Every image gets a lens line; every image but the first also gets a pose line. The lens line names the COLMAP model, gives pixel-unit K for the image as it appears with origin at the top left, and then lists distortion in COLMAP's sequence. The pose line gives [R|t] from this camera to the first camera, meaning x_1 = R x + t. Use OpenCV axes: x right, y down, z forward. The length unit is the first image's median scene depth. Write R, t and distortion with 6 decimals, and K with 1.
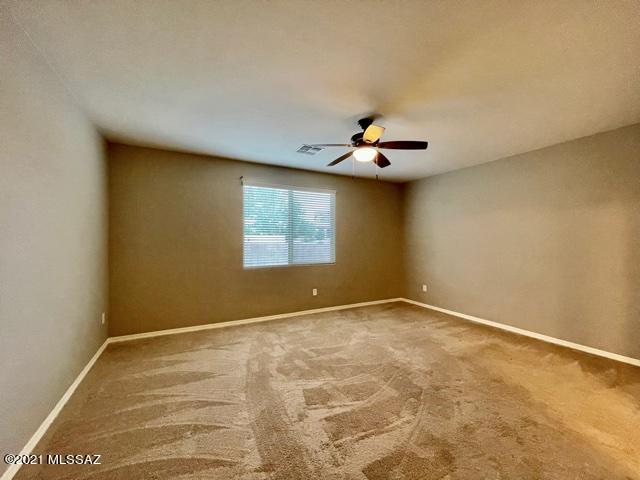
lens RADIAL K [[258.2, 0, 318.8], [0, 258.2, 240.4], [0, 0, 1]] dist [-0.004276, 0.001303]
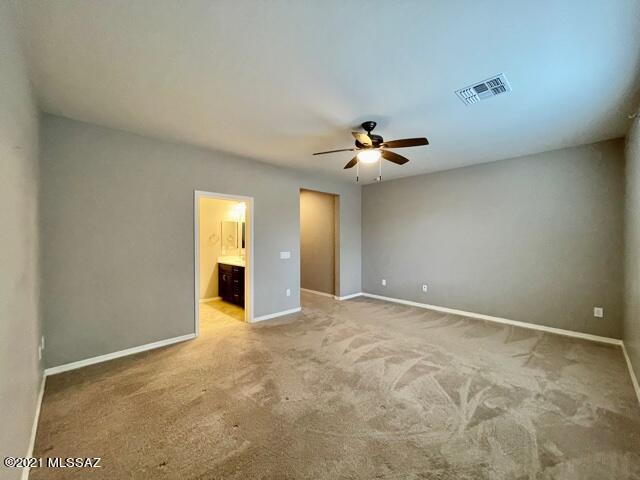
lens RADIAL K [[258.2, 0, 320.3], [0, 258.2, 239.3], [0, 0, 1]] dist [-0.004276, 0.001303]
pose [[-0.958310, 0.004025, -0.285703, 0.638549], [0.003319, 0.999990, 0.002955, -0.006545], [0.285712, 0.001884, -0.958314, 1.870556]]
